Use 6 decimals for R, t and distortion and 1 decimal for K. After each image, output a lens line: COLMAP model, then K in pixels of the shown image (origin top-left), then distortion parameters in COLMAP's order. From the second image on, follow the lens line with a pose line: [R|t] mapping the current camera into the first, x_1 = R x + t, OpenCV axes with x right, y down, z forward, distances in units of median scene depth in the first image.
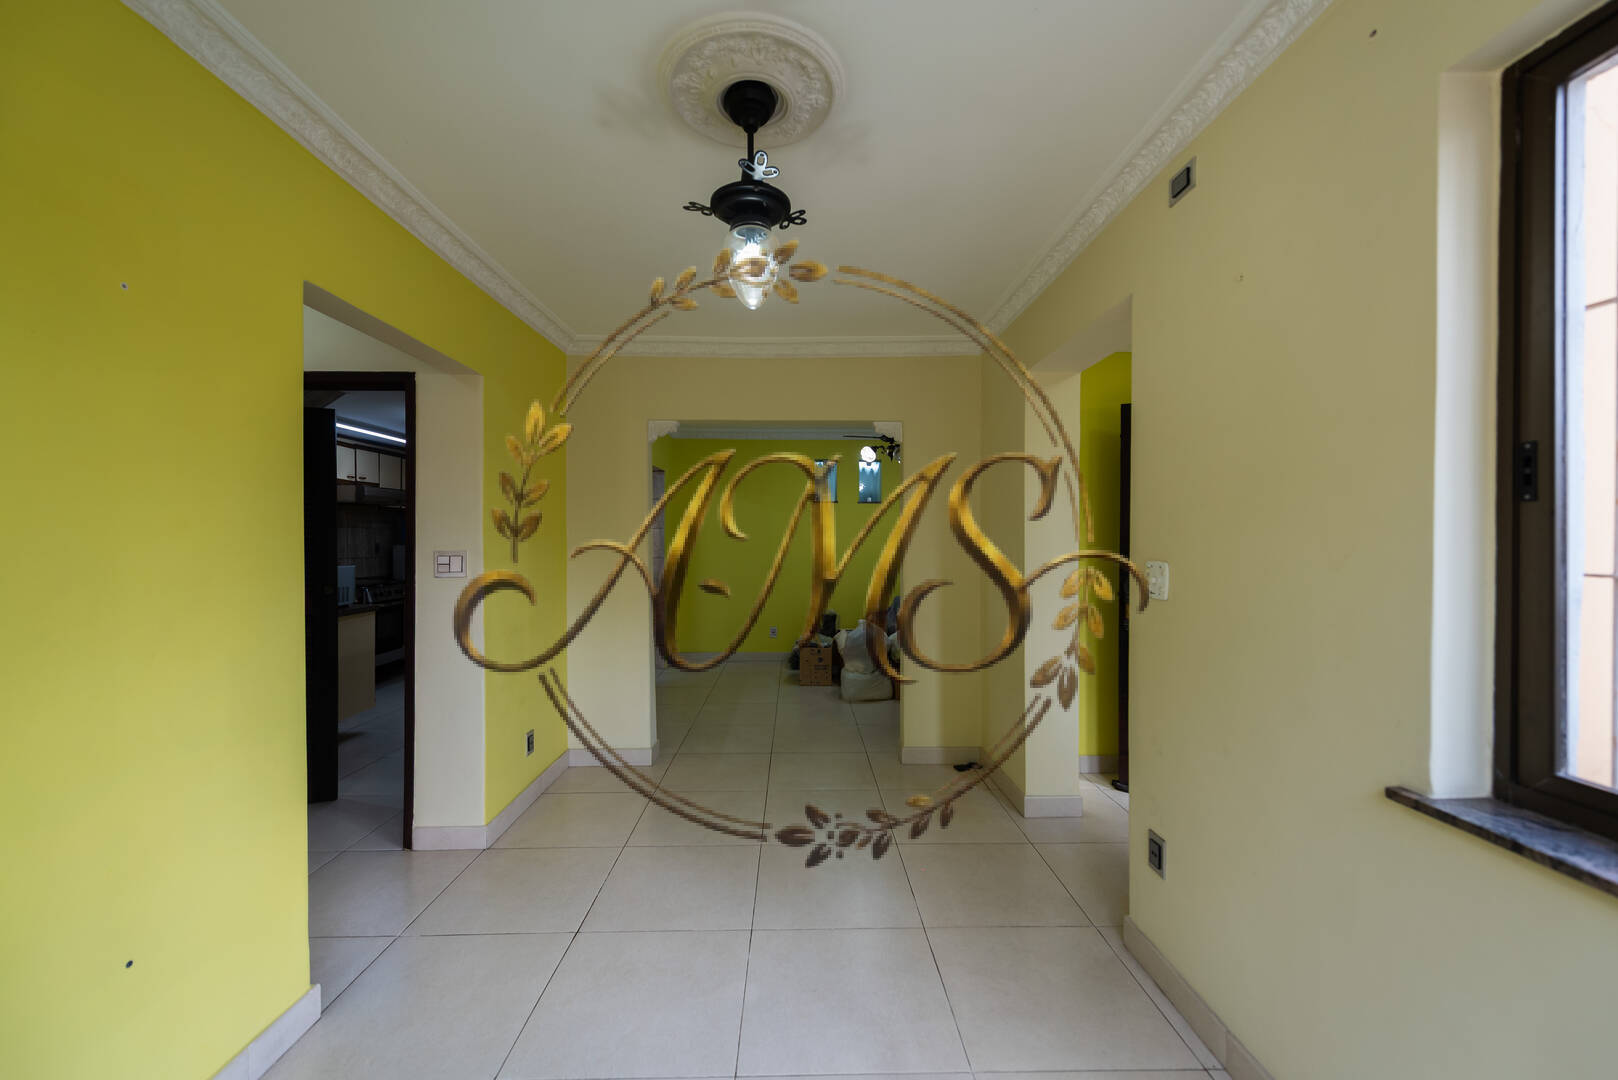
lens RADIAL K [[635.0, 0, 829.0], [0, 635.0, 562.5], [0, 0, 1]] dist [0.020639, -0.000483]
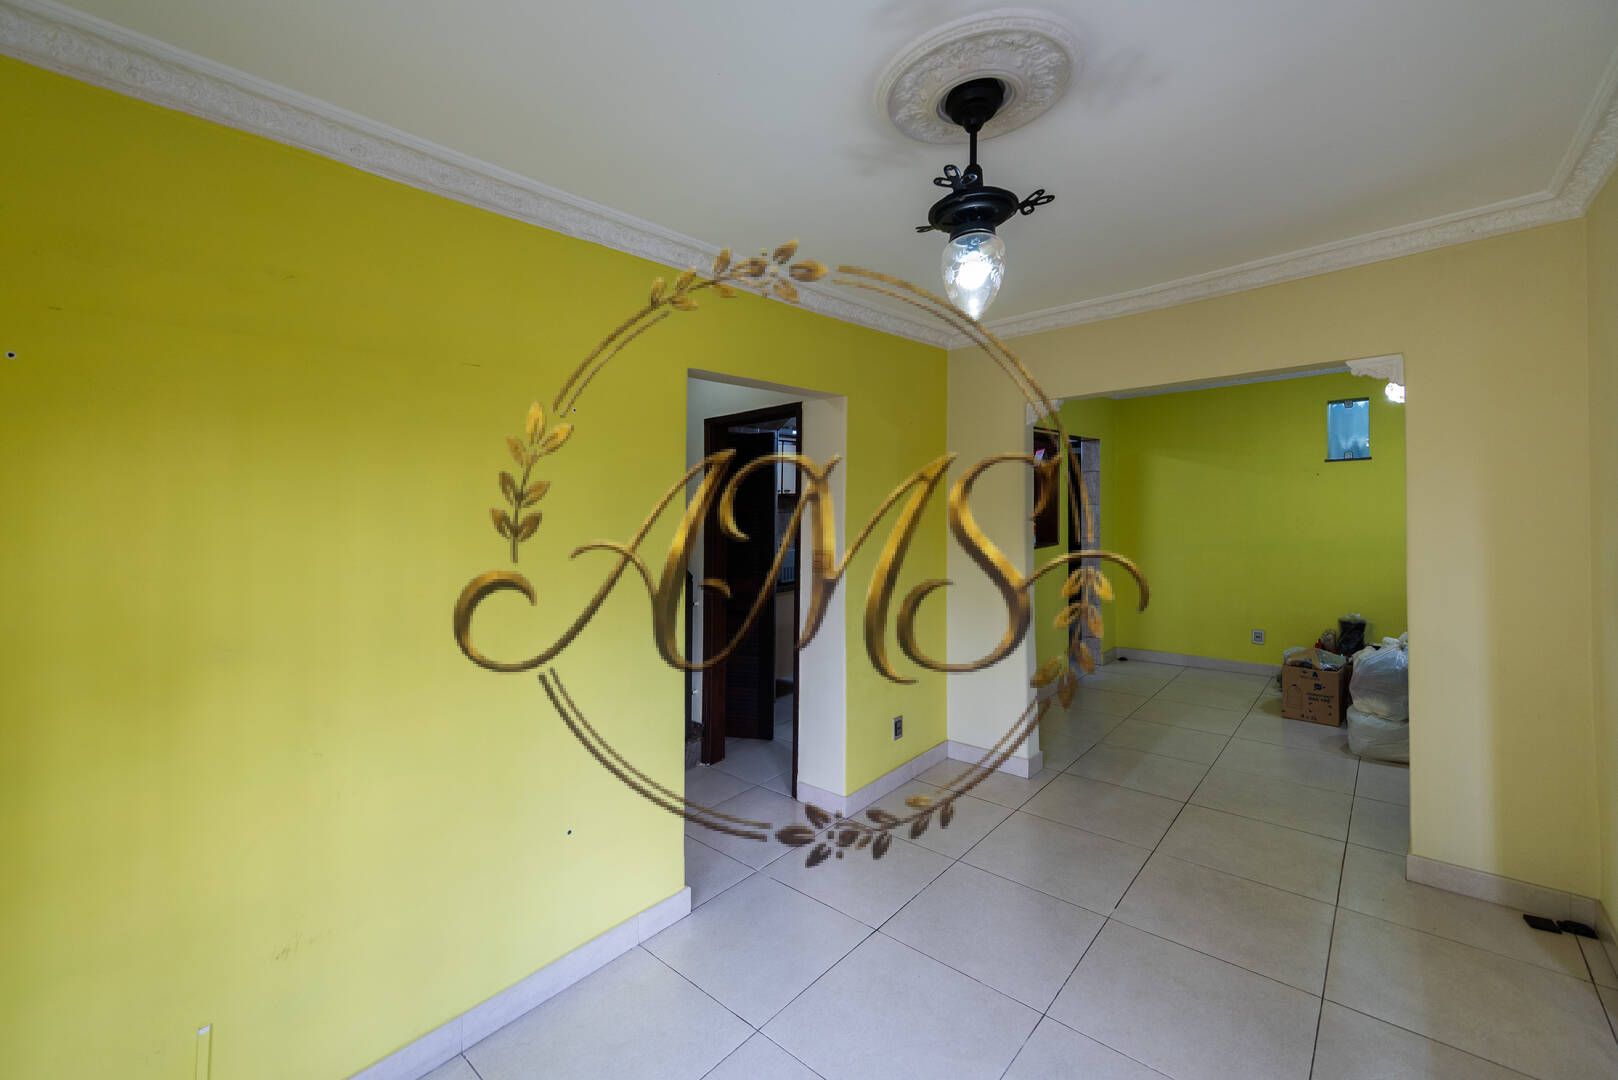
lens RADIAL K [[683.4, 0, 808.8], [0, 683.4, 502.6], [0, 0, 1]] dist [0.018893, -0.000669]
pose [[0.722000, -0.016225, -0.691703, 0.255500], [-0.003037, 0.999641, -0.026619, -0.070687], [0.691887, 0.021320, 0.721691, 0.084518]]
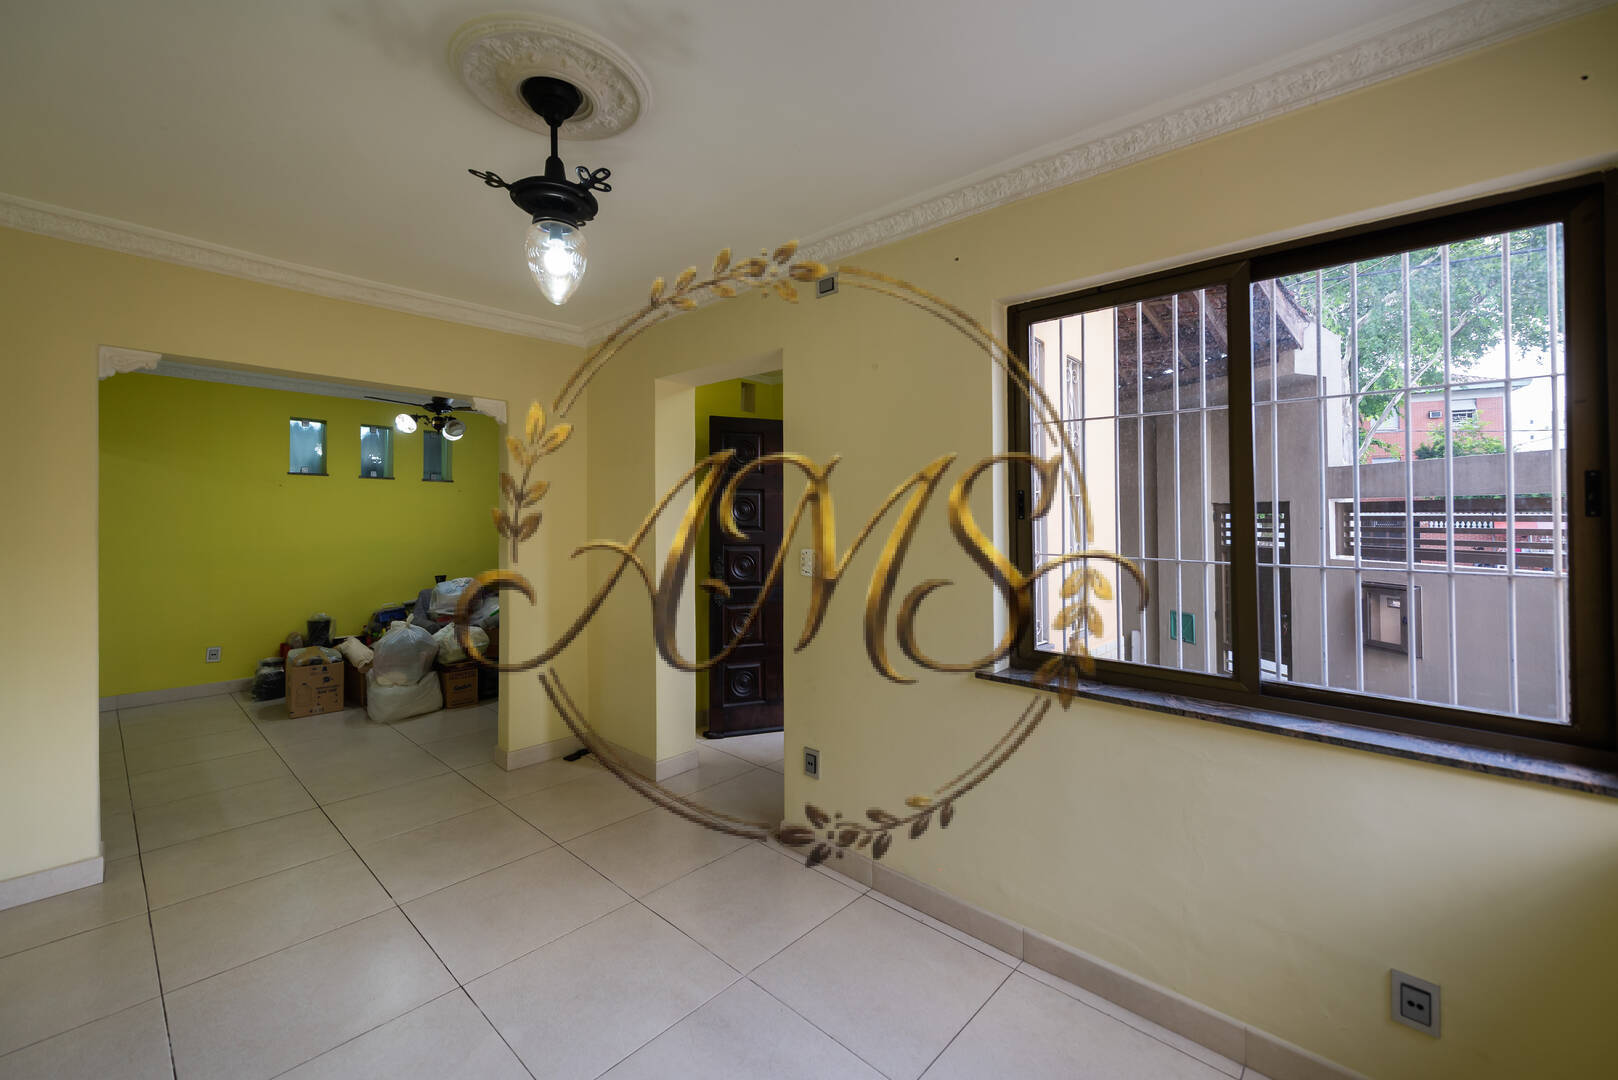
lens RADIAL K [[643.6, 0, 825.1], [0, 643.6, 530.4], [0, 0, 1]] dist [0.017563, -0.000103]
pose [[0.692125, -0.003563, 0.721769, -0.368942], [0.017408, 0.999779, -0.011758, -0.020396], [-0.721567, 0.020702, 0.692035, 0.014027]]
